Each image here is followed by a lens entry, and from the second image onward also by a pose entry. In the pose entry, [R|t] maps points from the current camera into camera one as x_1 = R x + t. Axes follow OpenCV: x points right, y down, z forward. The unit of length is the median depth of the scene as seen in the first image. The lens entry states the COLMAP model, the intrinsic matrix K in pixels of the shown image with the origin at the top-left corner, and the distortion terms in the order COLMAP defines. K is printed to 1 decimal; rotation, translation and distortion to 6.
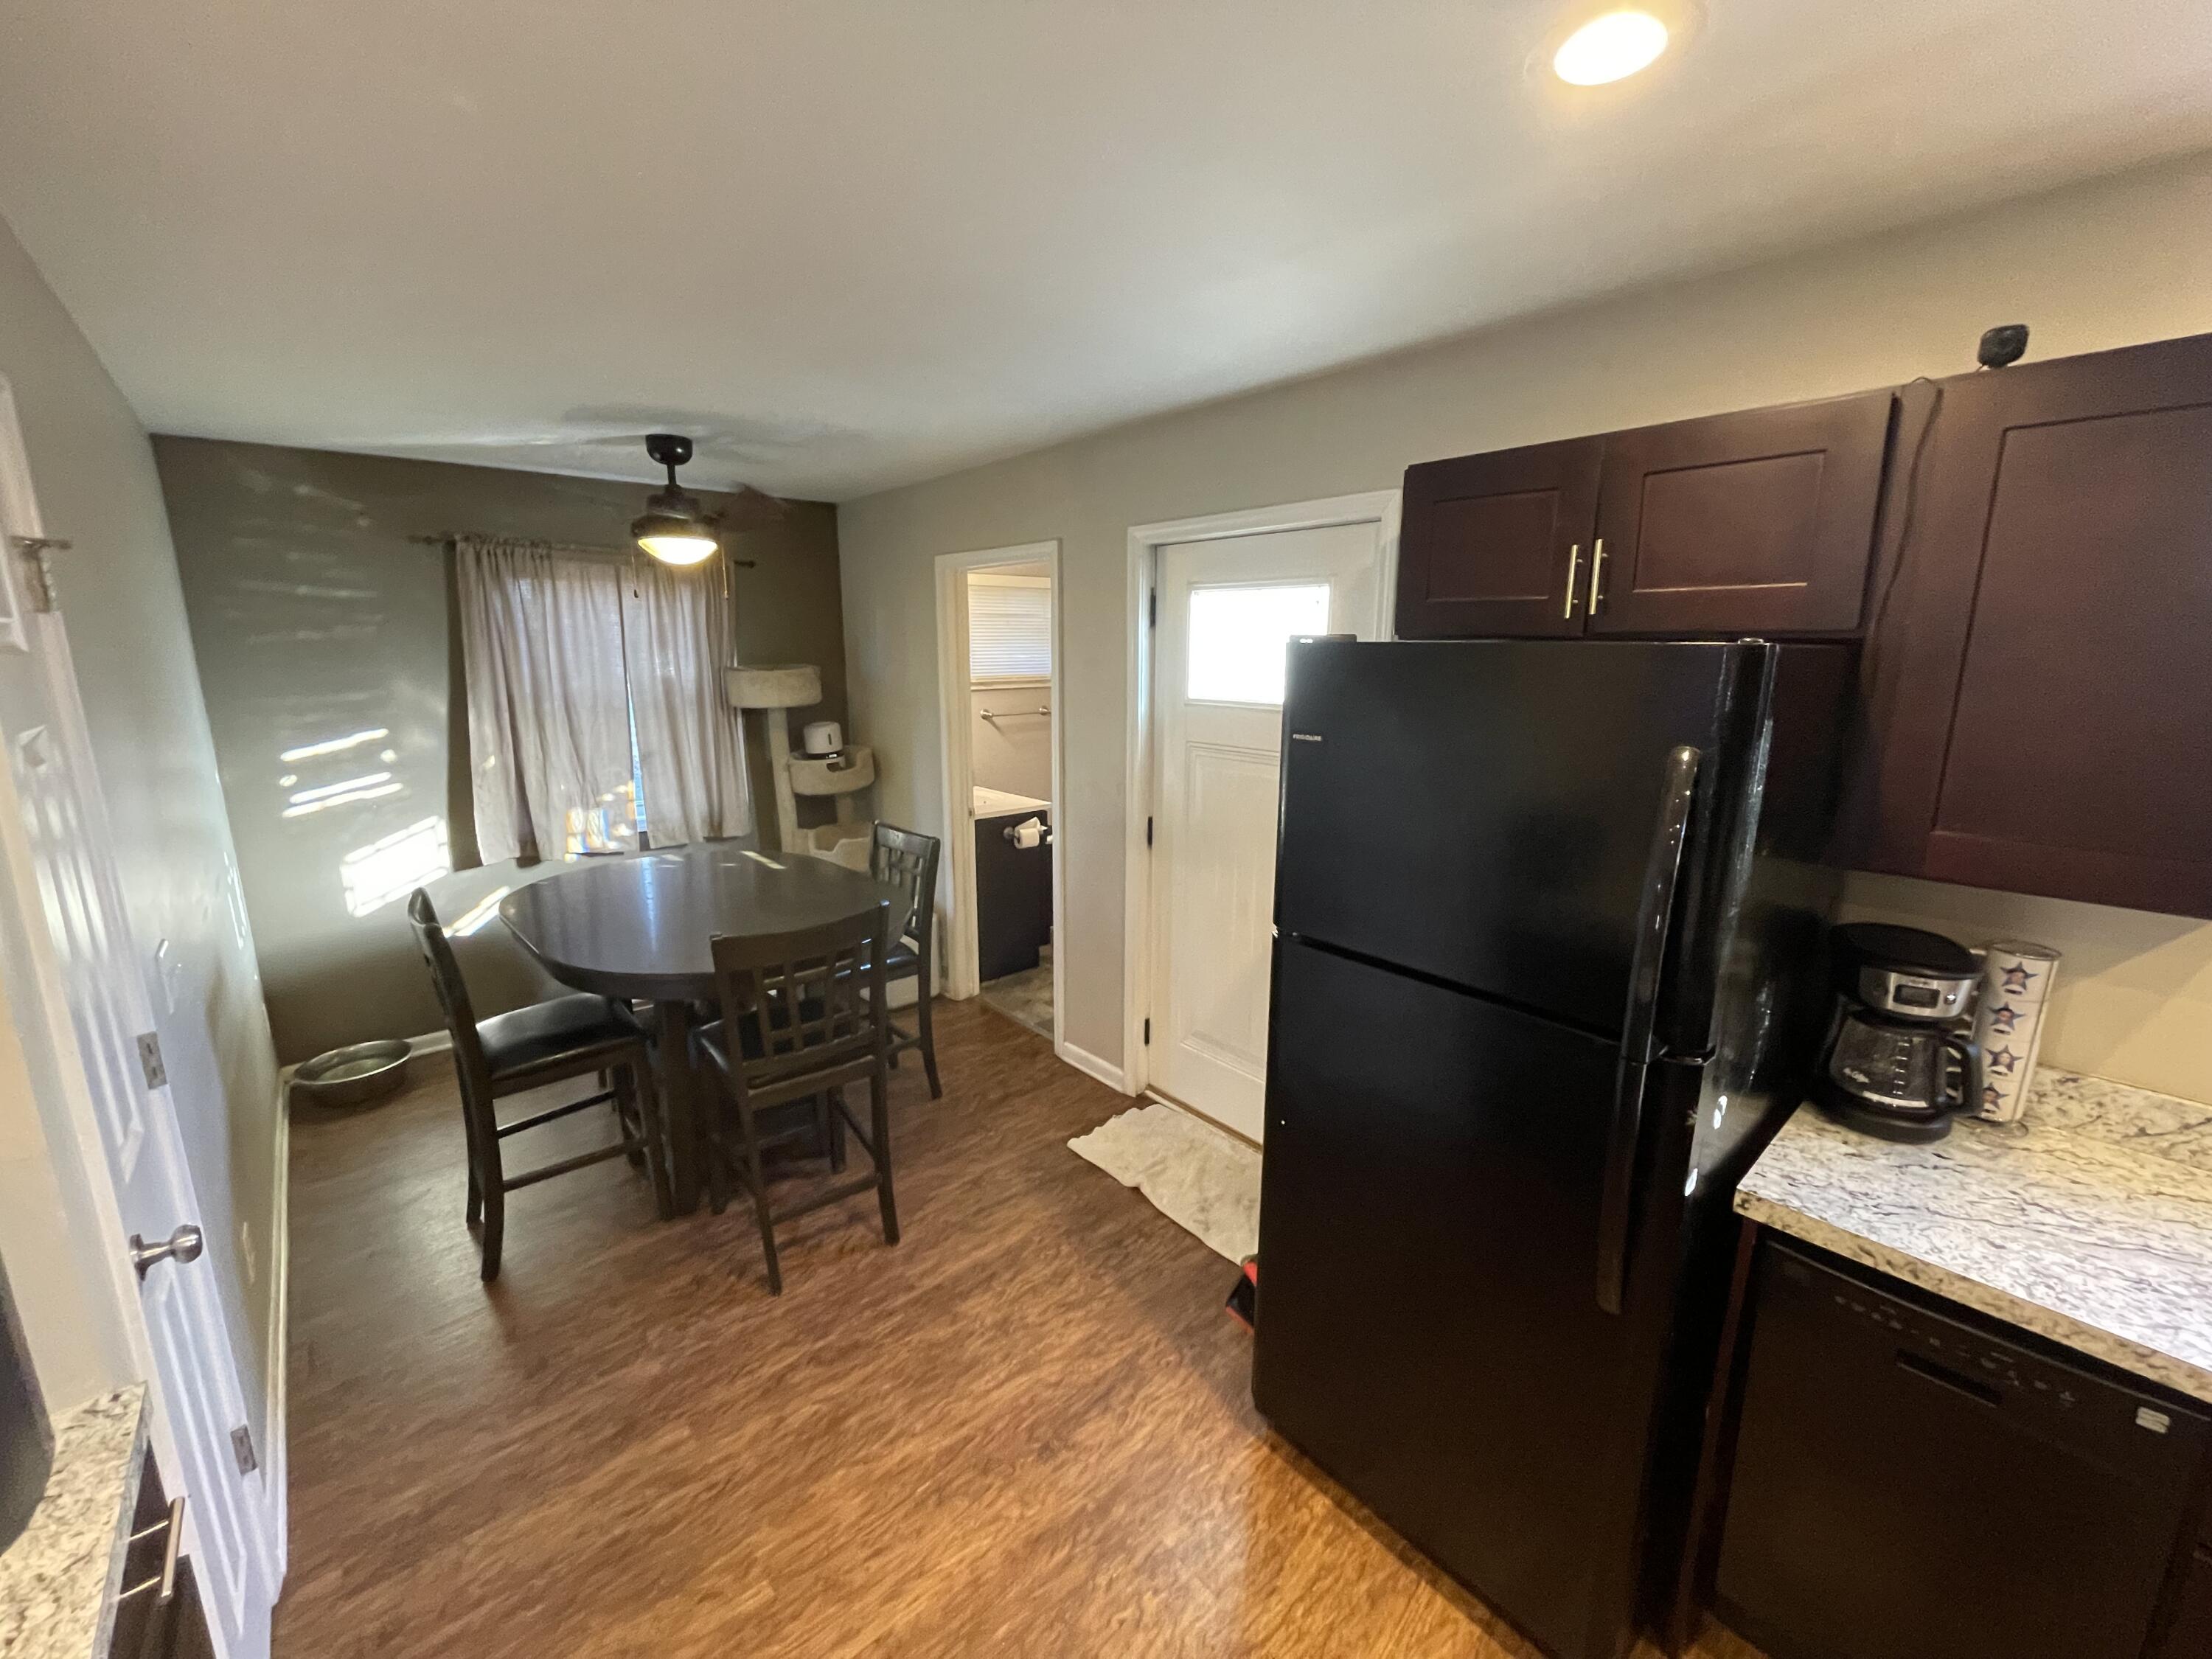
lens RADIAL K [[901.4, 0, 1110.0], [0, 901.4, 824.3], [0, 0, 1]] dist [0.000535, -0.000041]
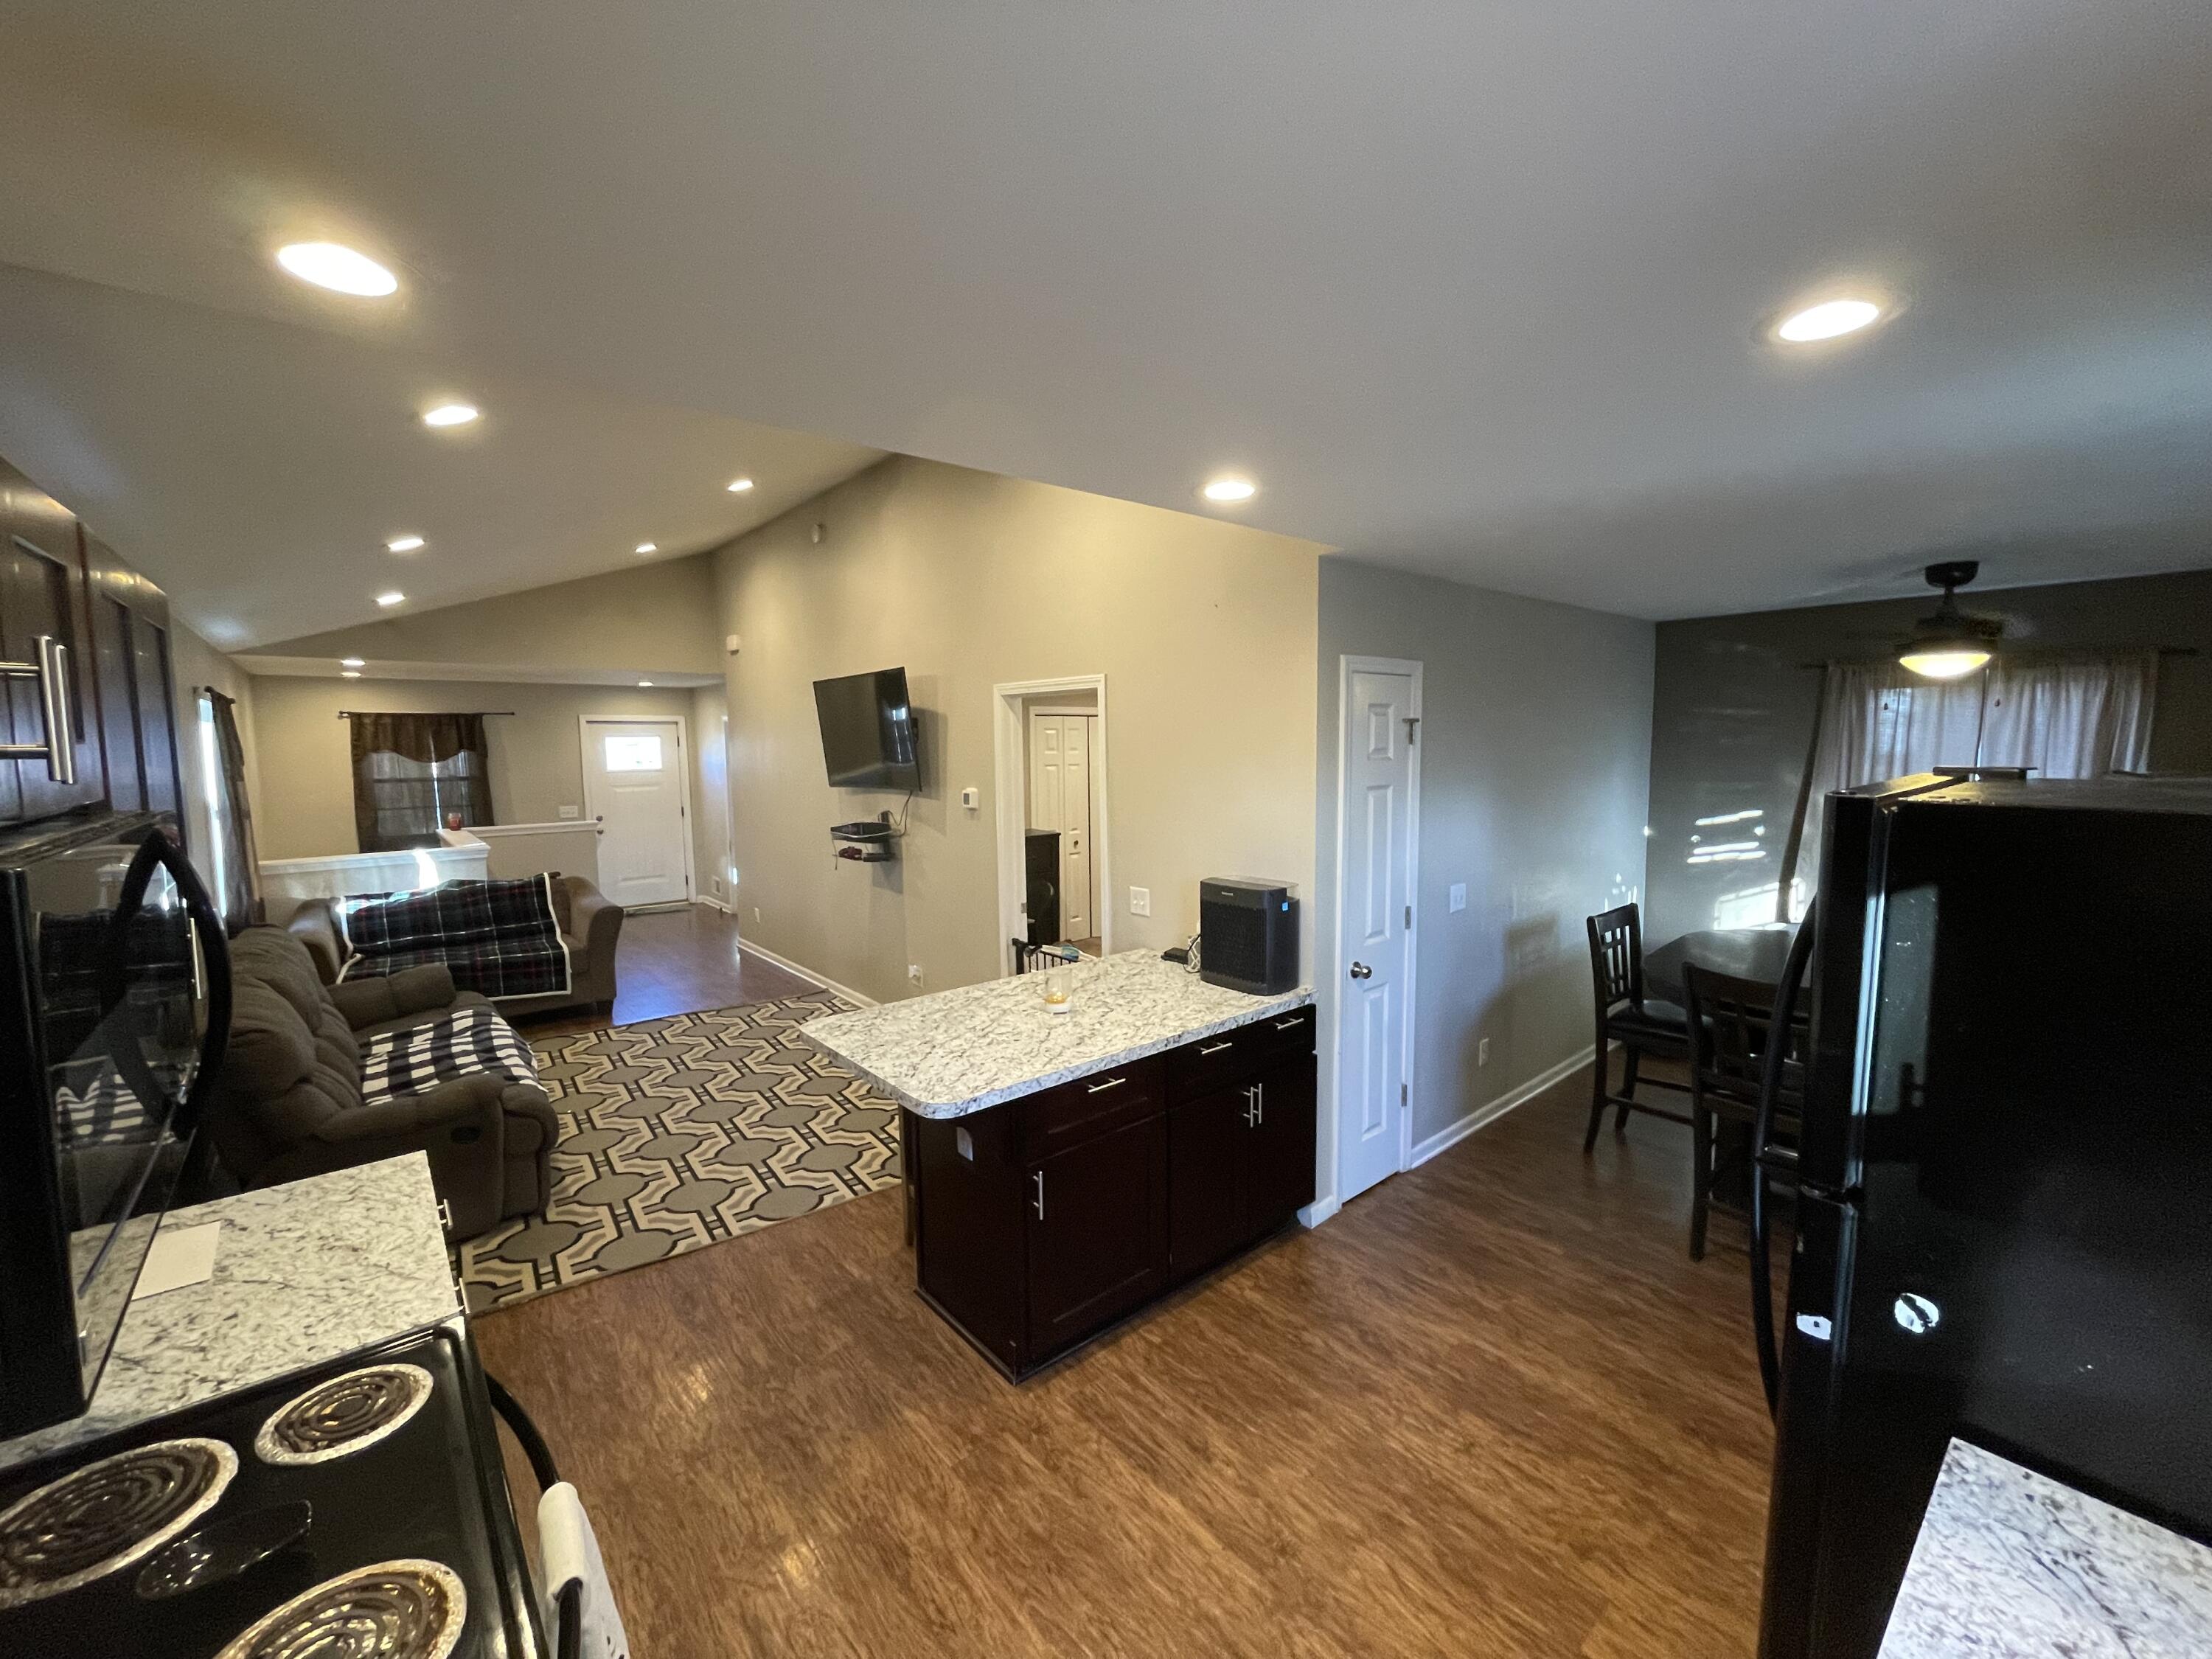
lens RADIAL K [[901.4, 0, 1110.3], [0, 901.4, 827.0], [0, 0, 1]] dist [0.000535, -0.000041]
pose [[-0.020096, 0.090409, -0.995702, 0.576647], [-0.185037, 0.978362, 0.092569, -0.026854], [0.982526, 0.186102, -0.002932, 0.058109]]
